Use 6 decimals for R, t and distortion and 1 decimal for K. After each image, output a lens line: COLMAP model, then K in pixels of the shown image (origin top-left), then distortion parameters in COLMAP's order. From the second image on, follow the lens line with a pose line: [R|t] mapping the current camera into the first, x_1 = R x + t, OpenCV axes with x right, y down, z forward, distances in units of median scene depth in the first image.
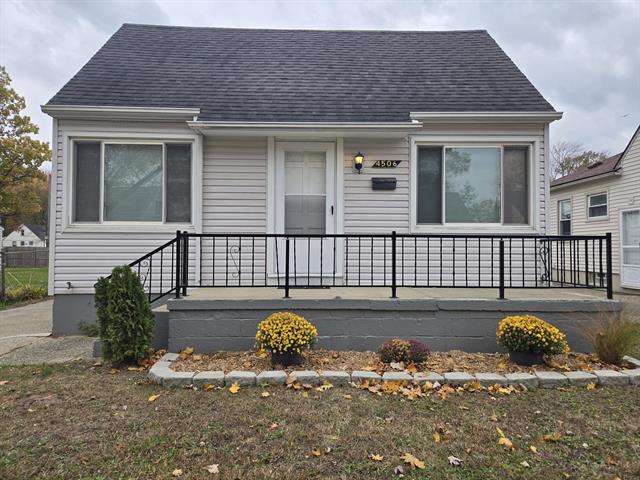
lens RADIAL K [[426.0, 0, 320.0], [0, 426.0, 240.0], [0, 0, 1]] dist [0.082202, -0.062382]
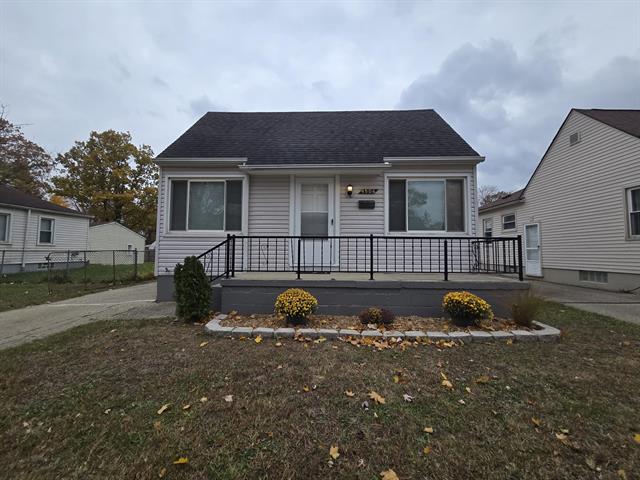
lens RADIAL K [[259.9, 0, 320.0], [0, 259.9, 240.0], [0, 0, 1]] dist [-0.002029, -0.000155]
pose [[0.998285, -0.000261, -0.058548, 0.047522], [-0.001520, 0.999538, -0.030372, 0.026281], [0.058528, 0.030409, 0.997822, 0.095870]]
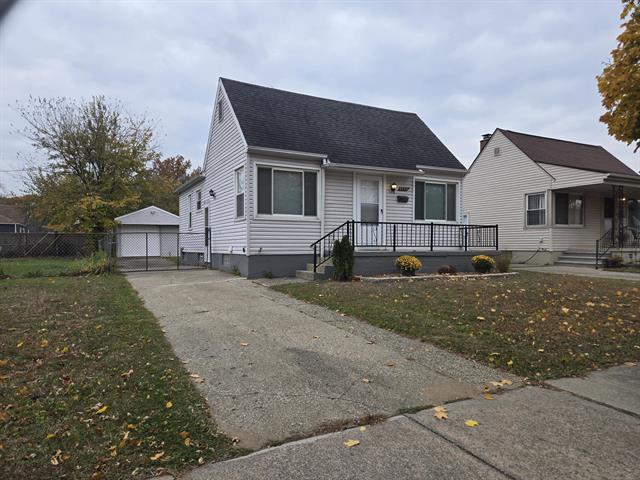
lens RADIAL K [[426.0, 0, 320.0], [0, 426.0, 240.0], [0, 0, 1]] dist [0.082202, -0.062382]
pose [[0.896758, 0.001814, 0.442517, -1.326650], [-0.009224, 0.999851, 0.014596, 0.043955], [-0.442425, -0.017171, 0.896641, -0.775409]]
